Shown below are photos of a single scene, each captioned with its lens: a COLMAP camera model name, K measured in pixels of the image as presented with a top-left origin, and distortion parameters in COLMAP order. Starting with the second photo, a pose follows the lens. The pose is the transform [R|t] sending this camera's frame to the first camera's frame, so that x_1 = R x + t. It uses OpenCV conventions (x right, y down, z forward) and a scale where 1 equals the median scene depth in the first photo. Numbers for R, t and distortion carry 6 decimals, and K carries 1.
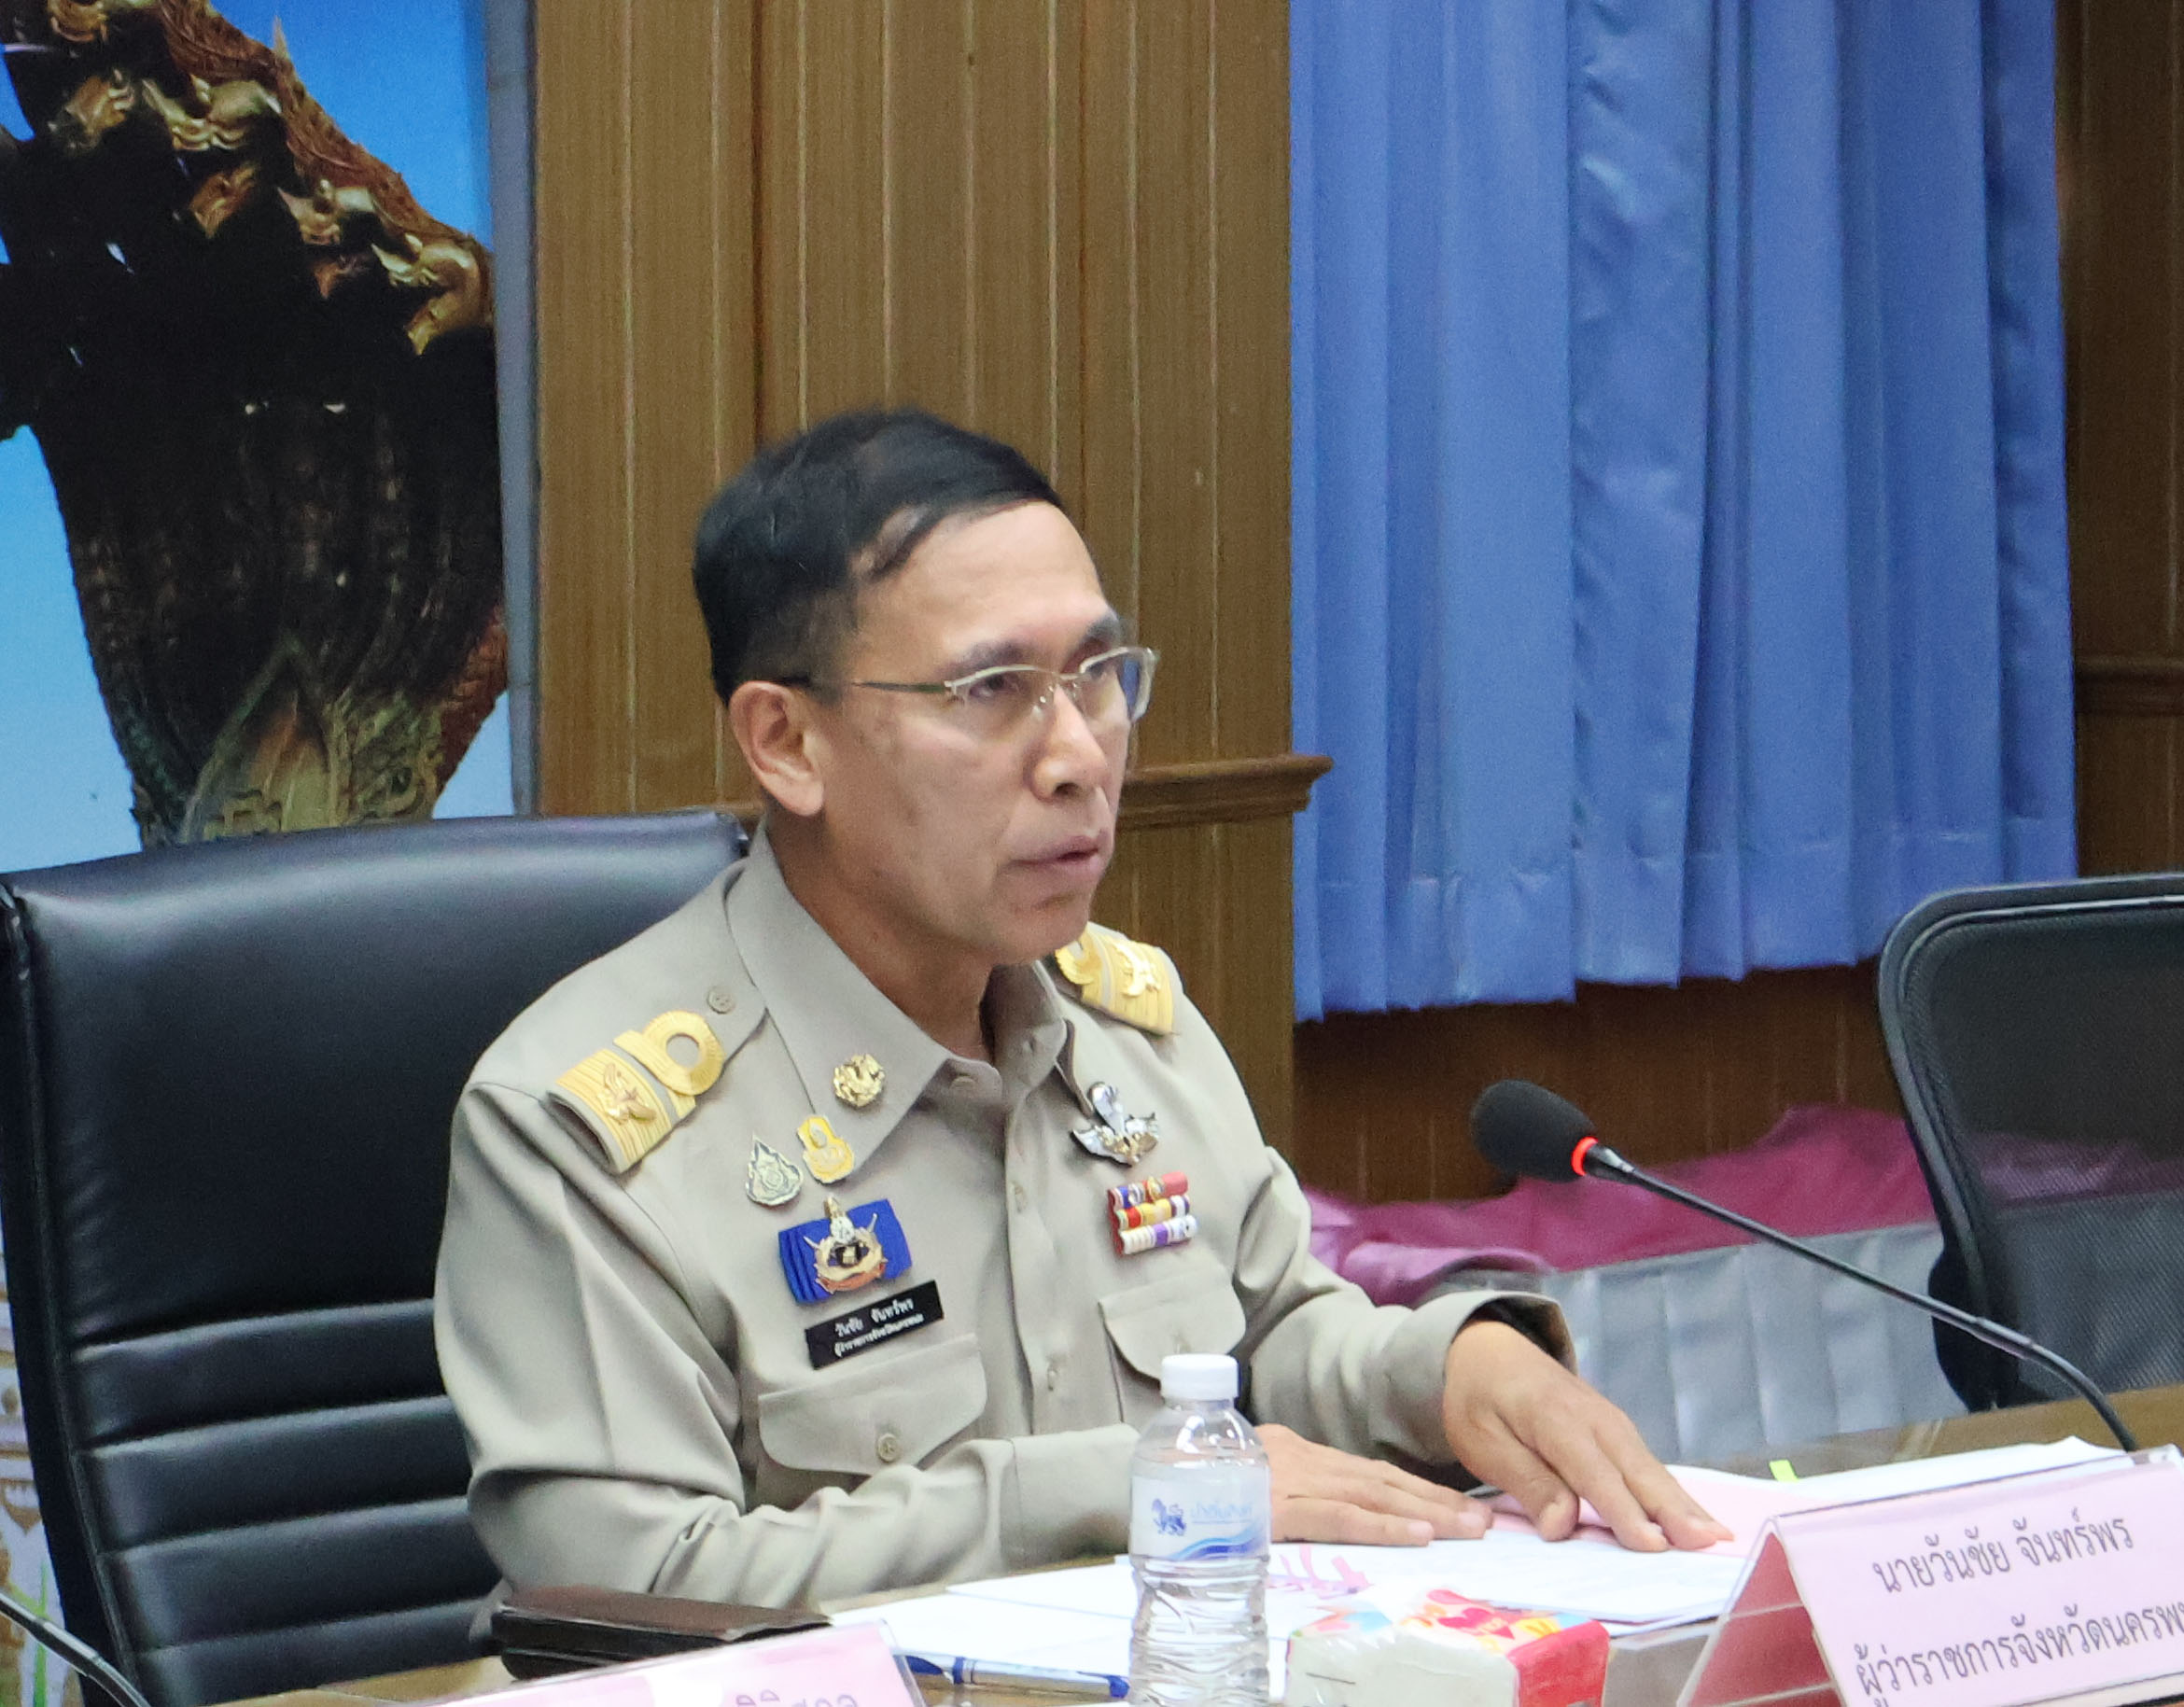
lens RADIAL K [[10947.6, 0, 606.9], [0, 10947.6, 851.9], [0, 0, 1]] dist [-0.222394, 1.773948]
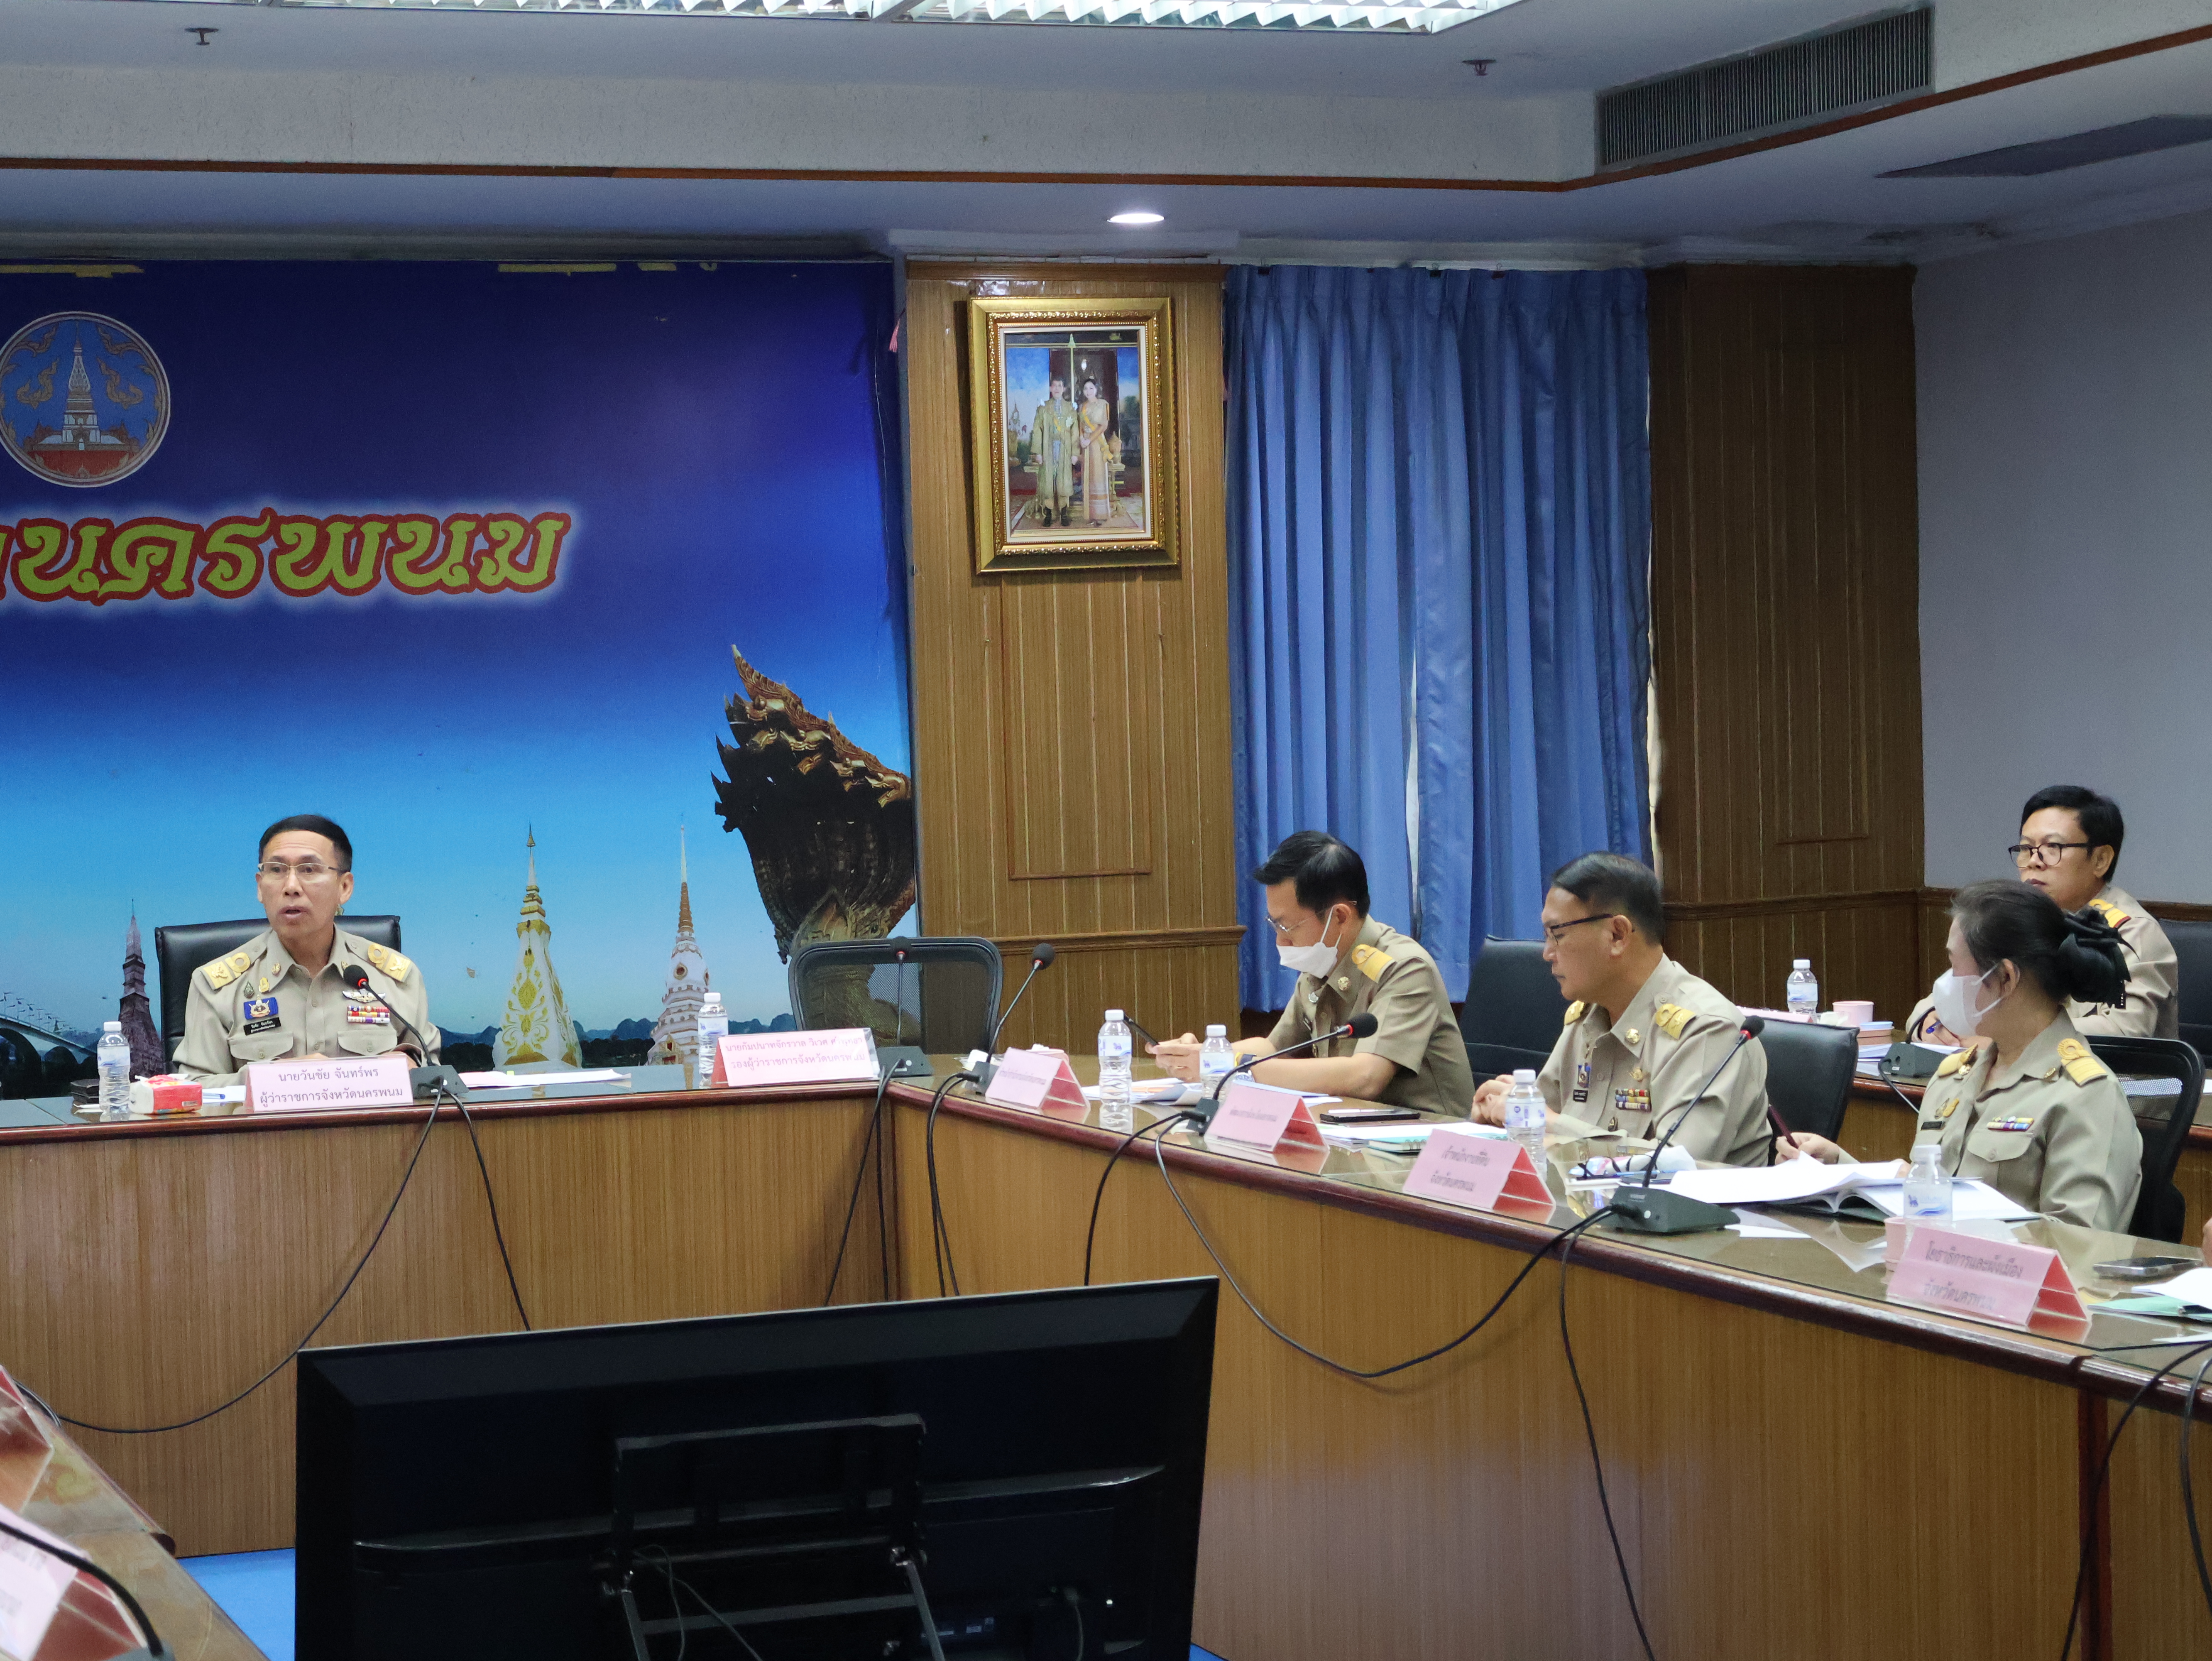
lens RADIAL K [[4555.5, 0, 1077.8], [0, 4555.5, 829.4], [0, 0, 1]] dist [0.001979, -0.047310]
pose [[0.899420, -0.007820, -0.437016, 0.680671], [-0.012036, 0.999018, -0.042648, 0.023285], [0.436921, 0.043619, 0.898442, -0.286116]]
